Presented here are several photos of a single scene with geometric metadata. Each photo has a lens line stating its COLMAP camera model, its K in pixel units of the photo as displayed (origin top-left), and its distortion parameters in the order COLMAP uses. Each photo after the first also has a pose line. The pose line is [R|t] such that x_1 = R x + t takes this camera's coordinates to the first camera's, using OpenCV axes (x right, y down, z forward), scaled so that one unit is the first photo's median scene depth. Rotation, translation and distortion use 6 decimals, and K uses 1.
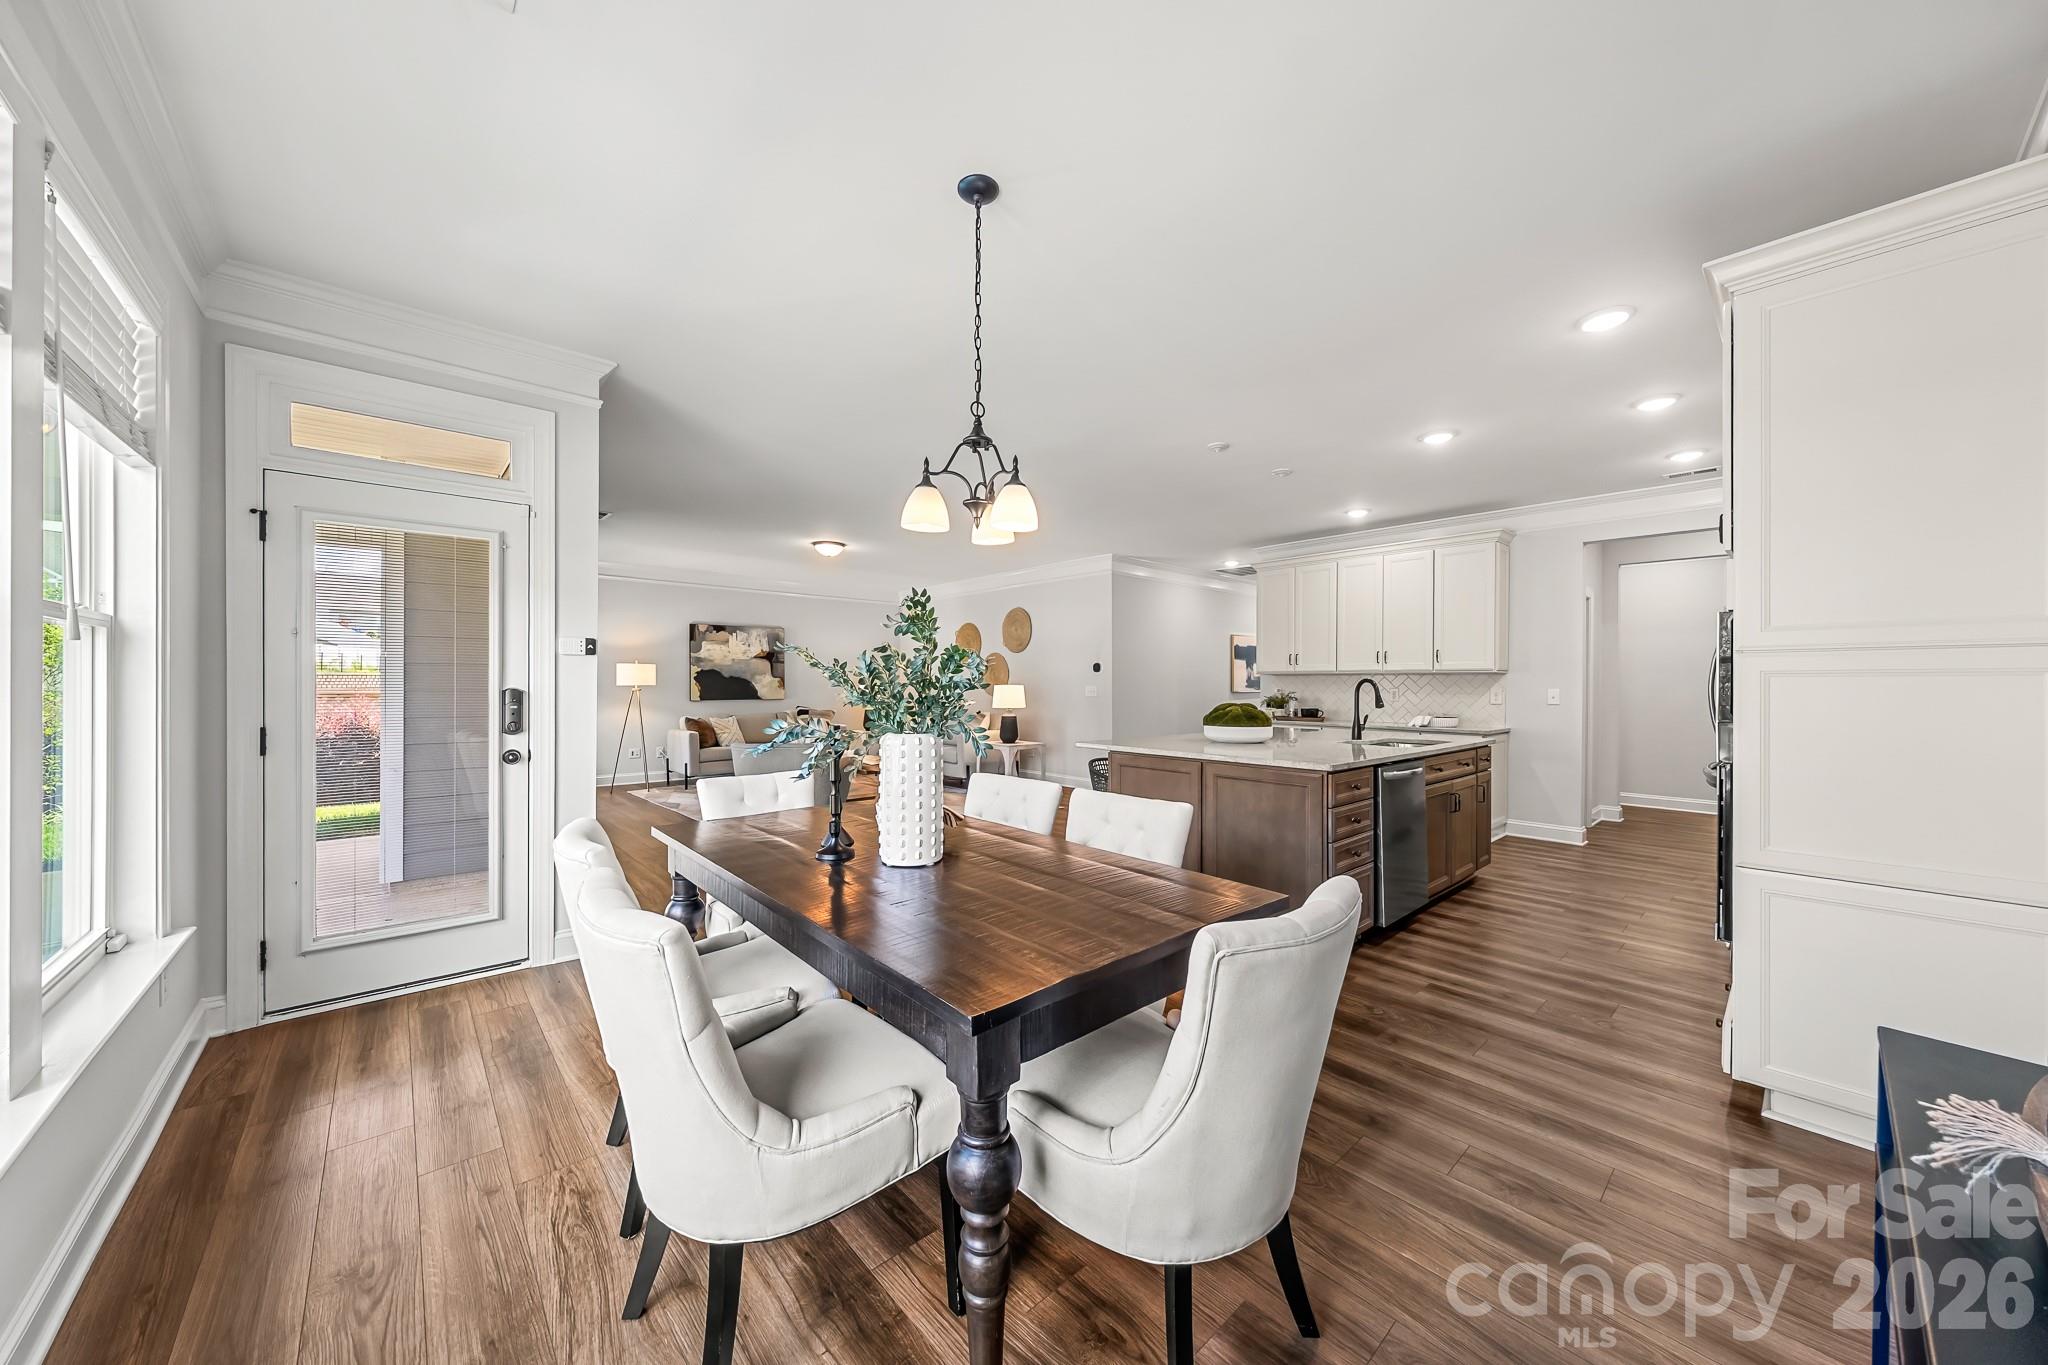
lens RADIAL K [[710.0, 0, 1023.9], [0, 710.0, 684.0], [0, 0, 1]] dist [0.005058, -0.000750]
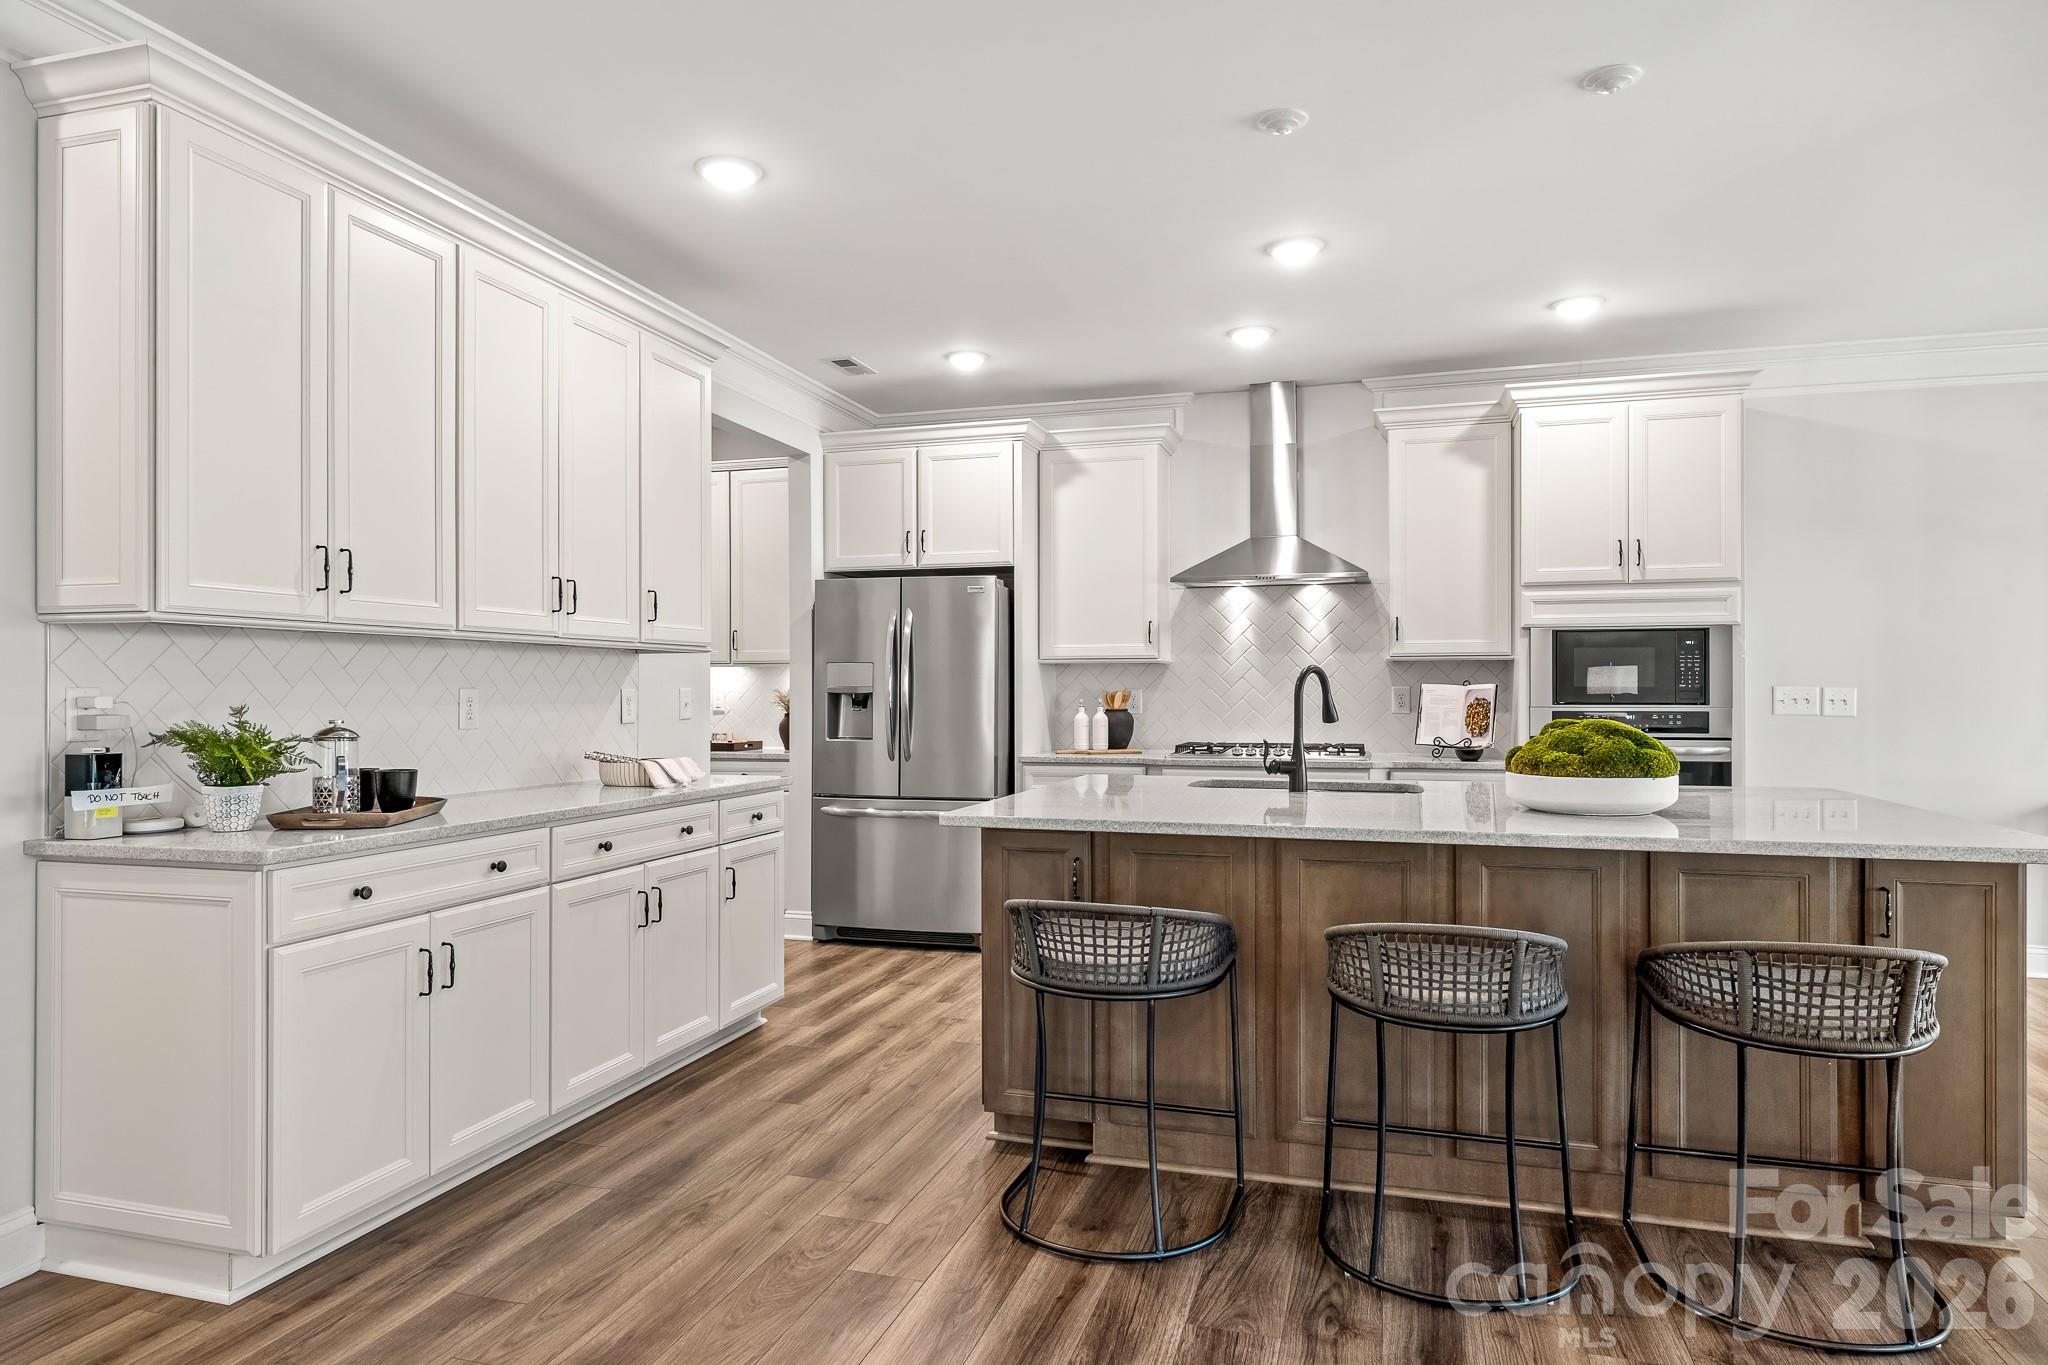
lens RADIAL K [[1187.7, 0, 1021.9], [0, 1187.7, 693.8], [0, 0, 1]] dist [-0.003381, 0.001672]
pose [[-0.504156, -0.001286, 0.863612, -0.073721], [0.001199, 0.999997, 0.002189, 0.005662], [-0.863612, 0.002139, -0.504152, 0.893883]]
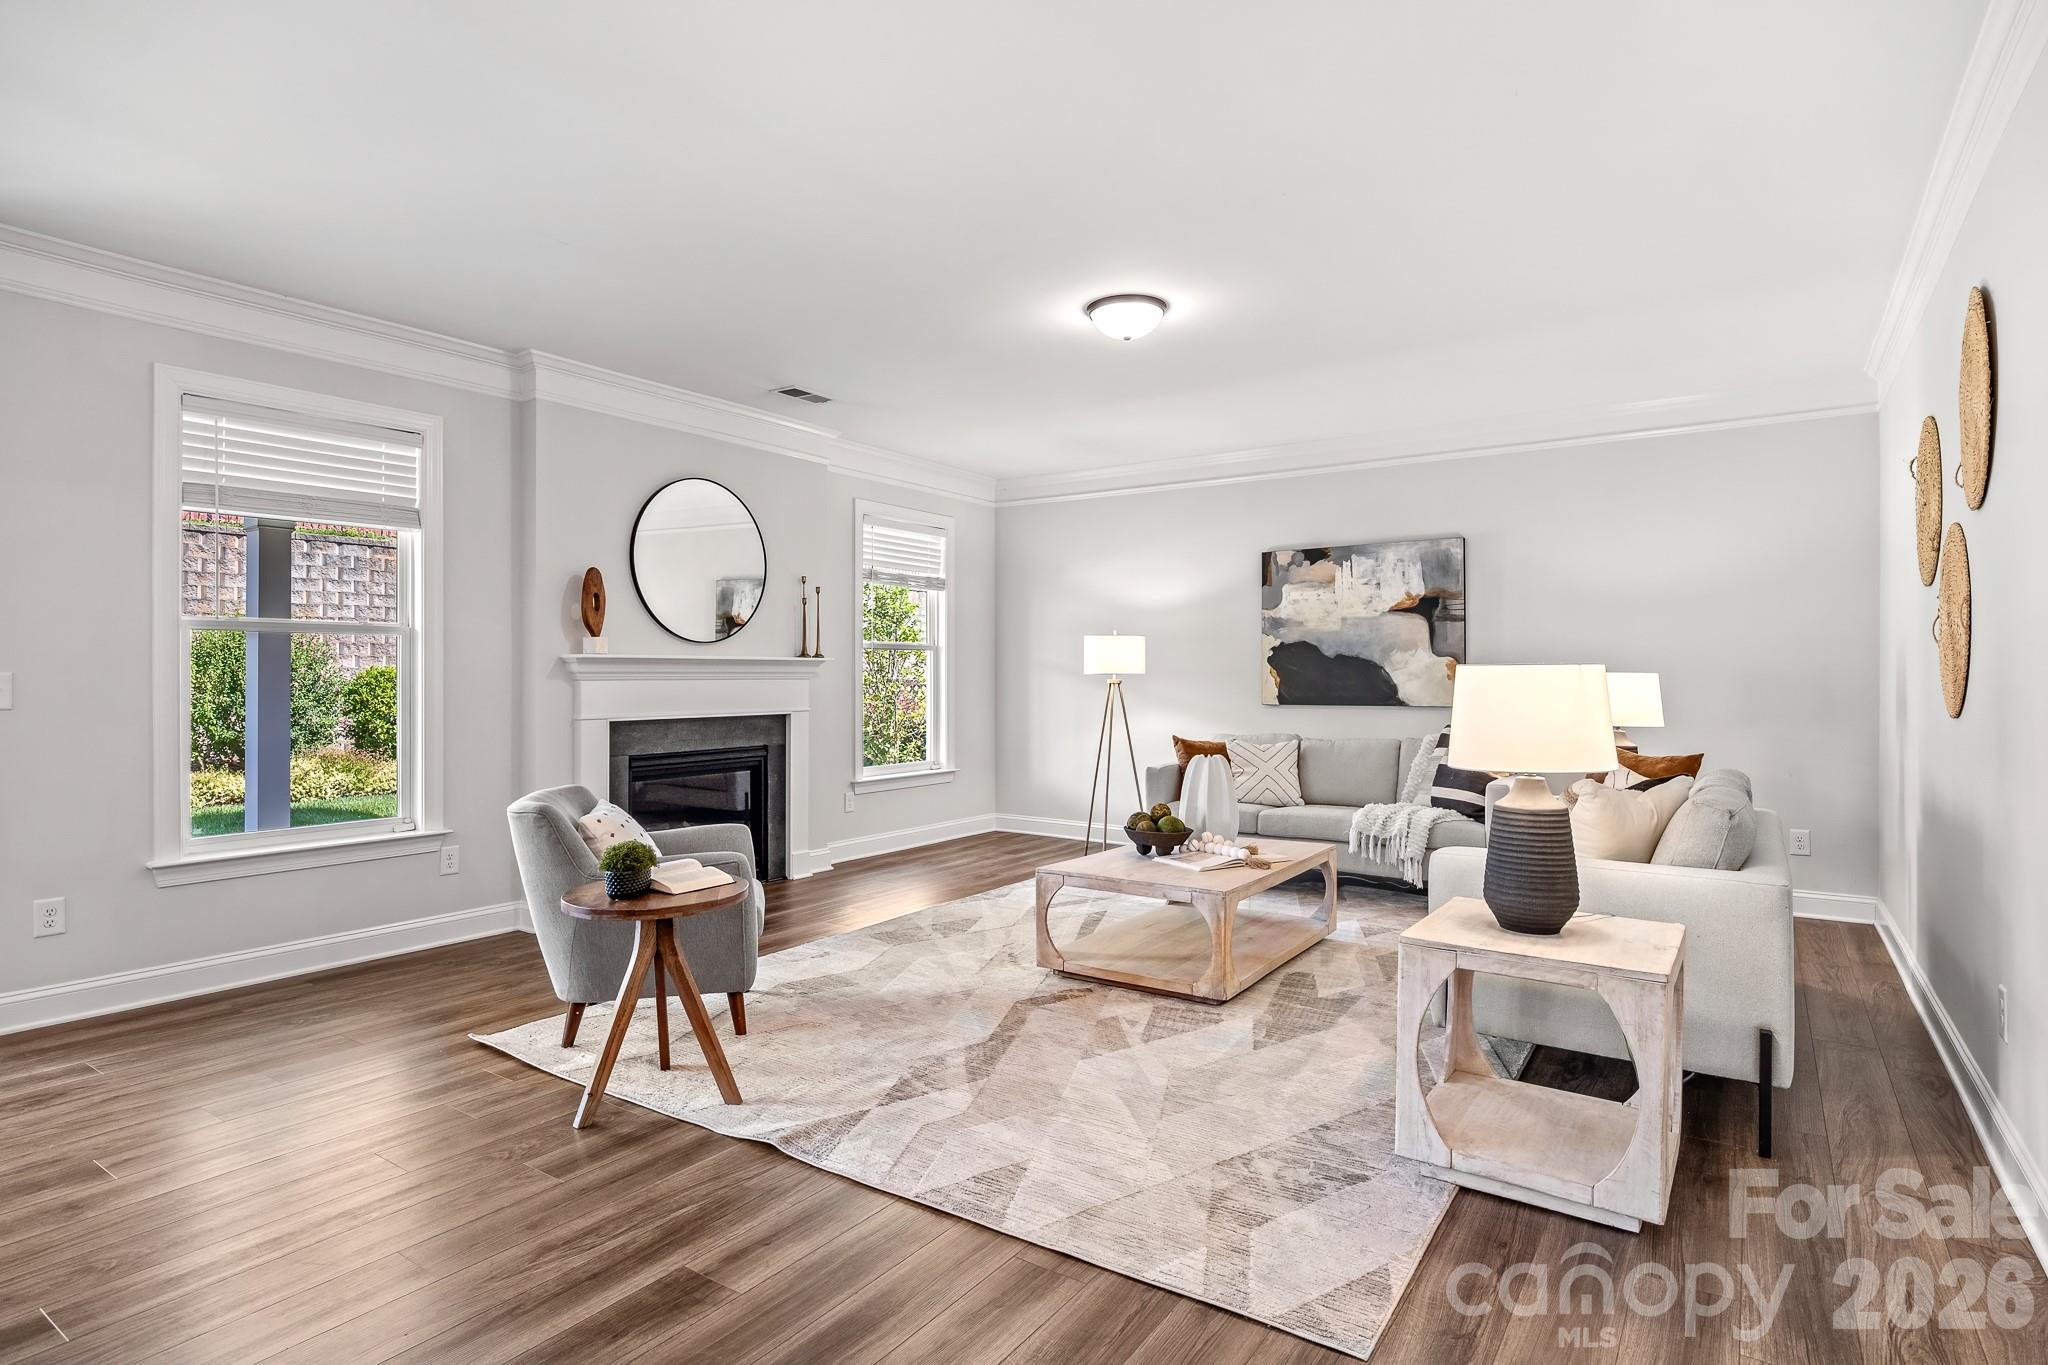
lens RADIAL K [[1058.0, 0, 1028.1], [0, 1058.0, 678.5], [0, 0, 1]] dist [0.005169, -0.001315]
pose [[0.230932, -0.000271, -0.972970, 0.263162], [0.000286, 1.000000, -0.000211, 0.005857], [0.972970, -0.000229, 0.230932, 0.770913]]
